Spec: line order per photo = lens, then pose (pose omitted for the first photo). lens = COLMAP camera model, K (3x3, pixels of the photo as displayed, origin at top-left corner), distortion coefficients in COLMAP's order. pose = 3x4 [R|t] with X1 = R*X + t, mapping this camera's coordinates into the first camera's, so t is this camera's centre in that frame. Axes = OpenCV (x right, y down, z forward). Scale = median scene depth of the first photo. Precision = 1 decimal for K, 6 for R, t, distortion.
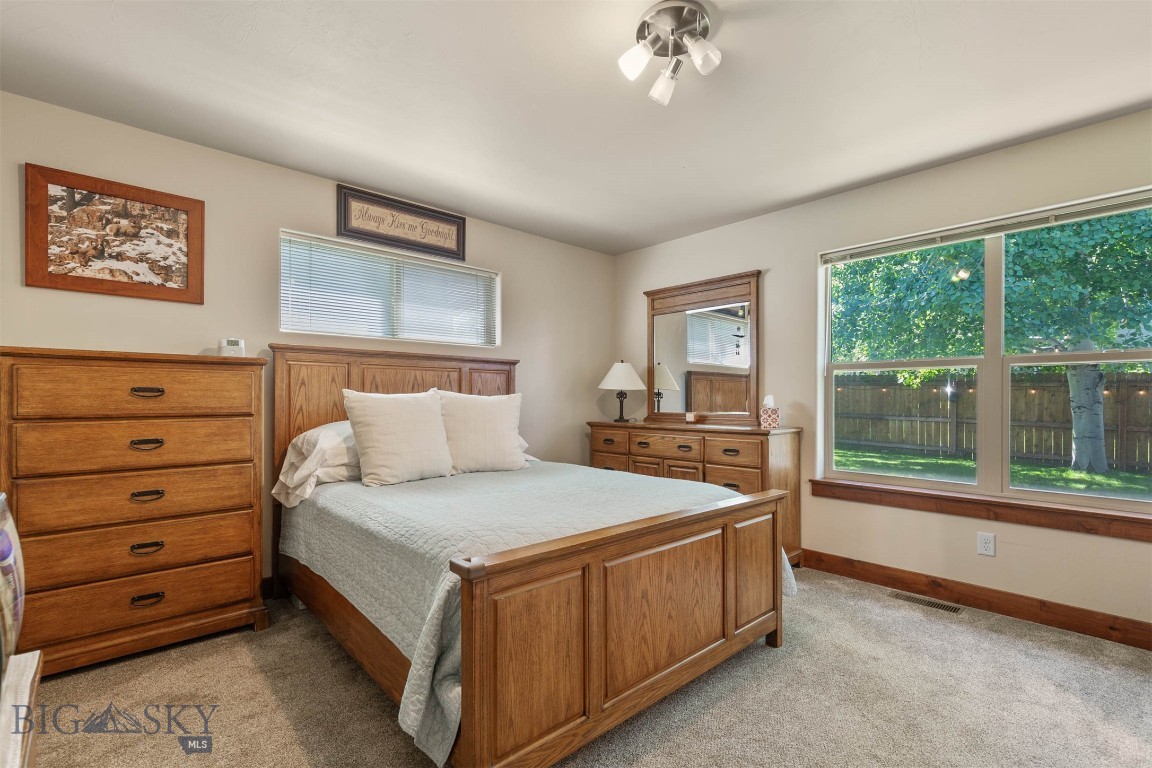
lens RADIAL K [[520.1, 0, 579.6], [0, 520.1, 392.2], [0, 0, 1]] dist [0.007555, -0.001340]
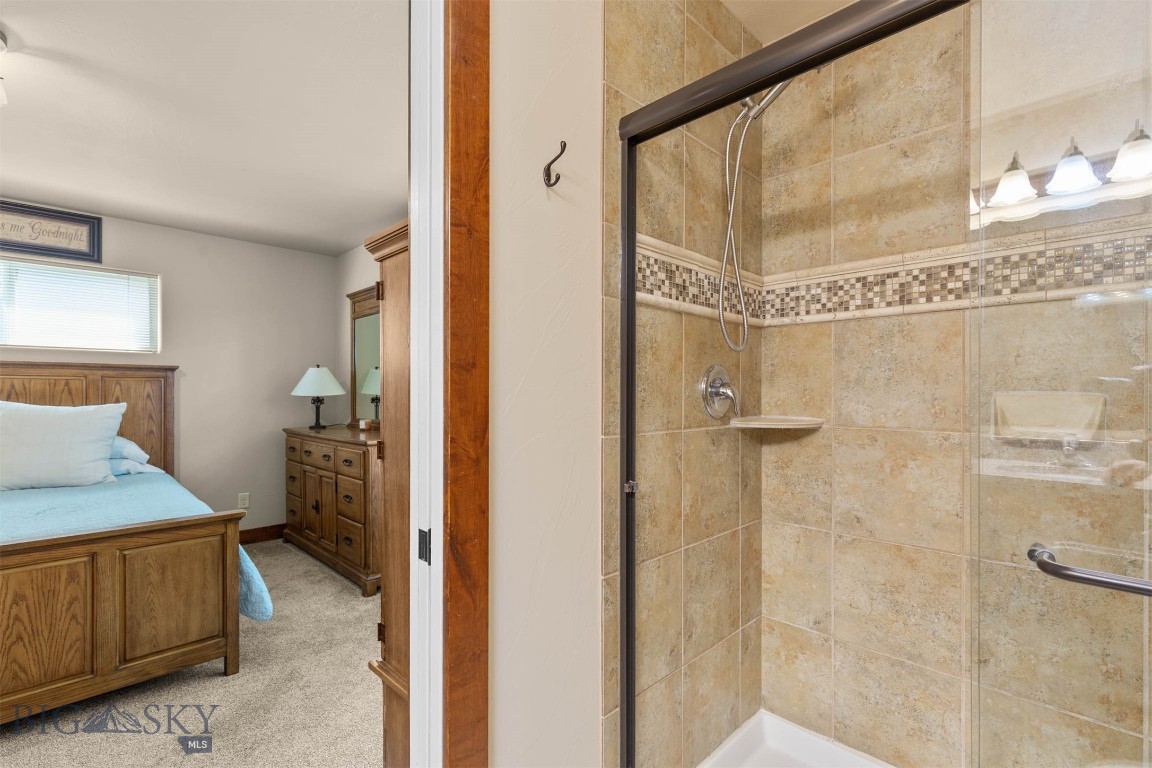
lens RADIAL K [[520.1, 0, 573.3], [0, 520.1, 383.7], [0, 0, 1]] dist [0.007555, -0.001340]
pose [[0.999731, -0.002560, 0.023044, 0.620293], [0.002722, 0.999972, -0.006997, -0.021529], [-0.023025, 0.007057, 0.999710, 0.022970]]
